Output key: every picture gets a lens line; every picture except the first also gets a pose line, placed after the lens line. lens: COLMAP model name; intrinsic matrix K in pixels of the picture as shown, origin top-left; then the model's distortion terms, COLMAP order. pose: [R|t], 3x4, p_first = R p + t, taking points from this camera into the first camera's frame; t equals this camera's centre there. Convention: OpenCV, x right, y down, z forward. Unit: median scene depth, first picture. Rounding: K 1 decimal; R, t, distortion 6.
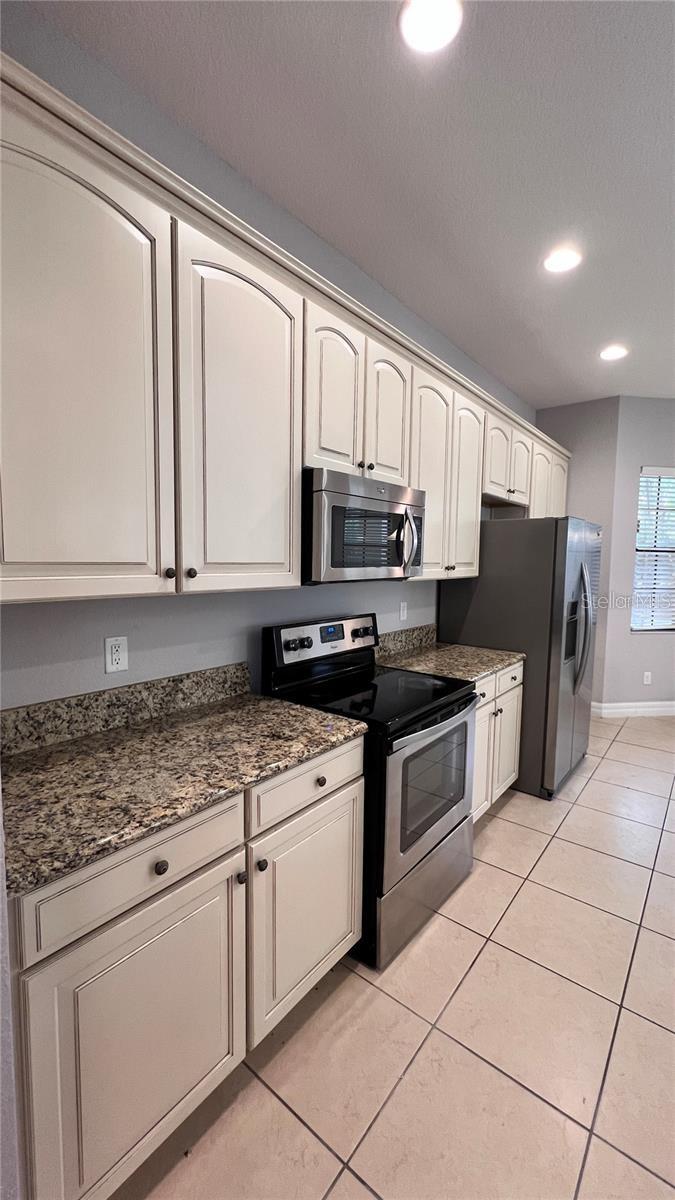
lens RADIAL K [[483.2, 0, 337.5], [0, 483.2, 600.0], [0, 0, 1]] dist [0.000423, 0.000150]
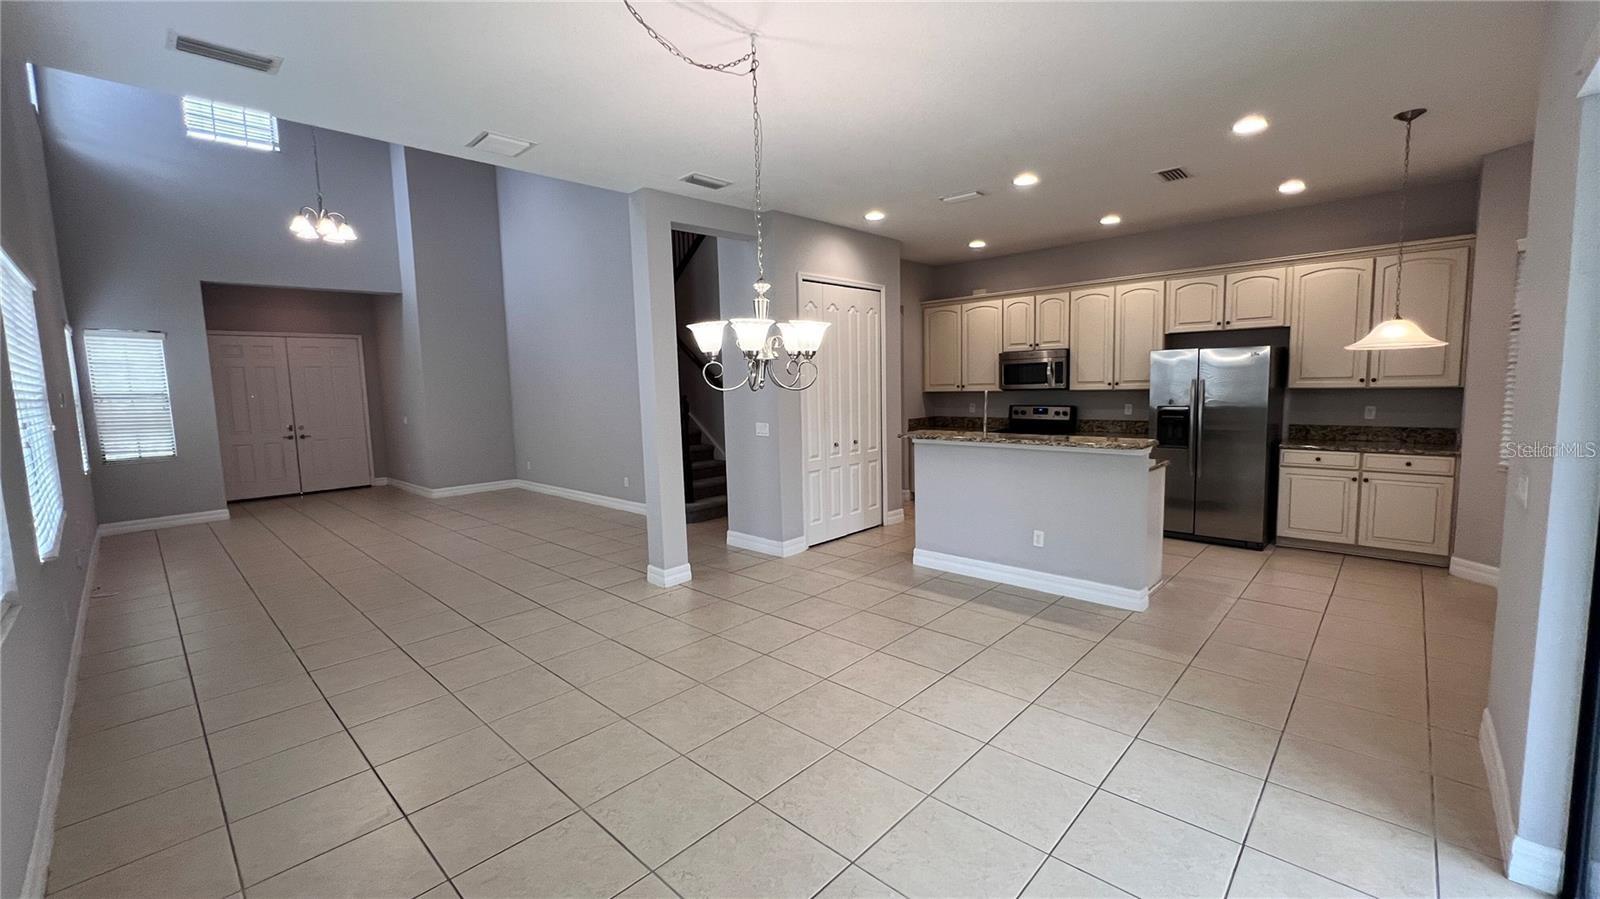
lens RADIAL K [[640.6, 0, 800.0], [0, 640.6, 449.5], [0, 0, 1]] dist [-0.003017, 0.000190]
pose [[-0.082084, 0.095742, -0.992016, 3.454895], [-0.061503, 0.992991, 0.100926, 0.008749], [0.994726, 0.069296, -0.075621, 0.044615]]
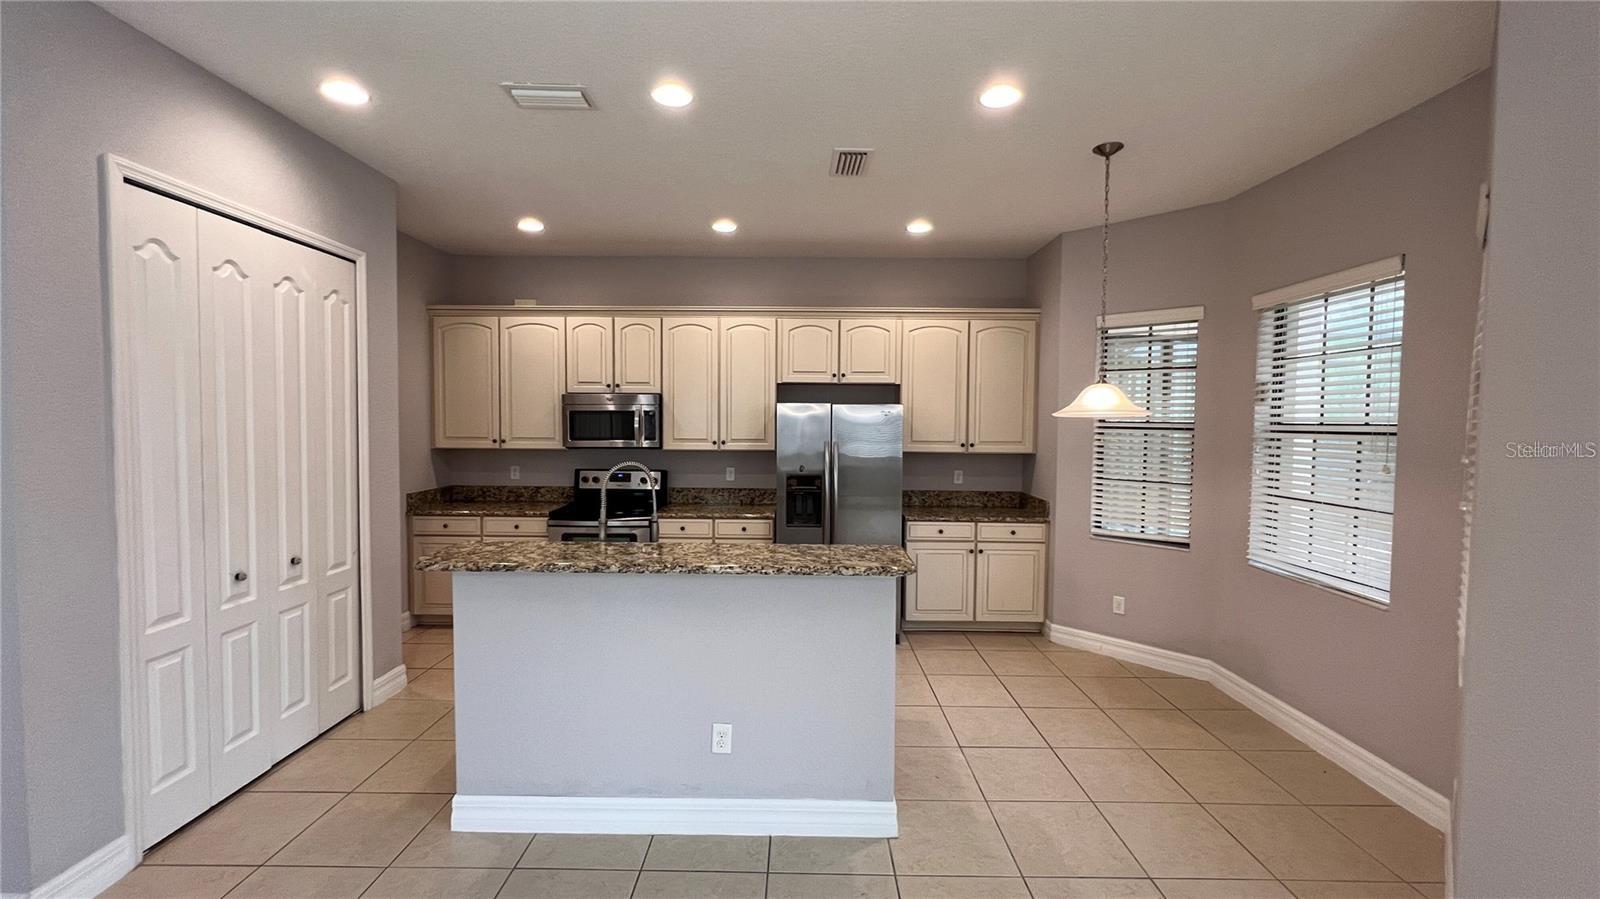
lens RADIAL K [[642.9, 0, 798.9], [0, 642.9, 445.2], [0, 0, 1]] dist [0.000352, 0.000055]
pose [[0.620447, 0.024031, -0.783880, 2.314224], [-0.069557, 0.997277, -0.024483, -0.038786], [0.781158, 0.069715, 0.620429, 0.044074]]
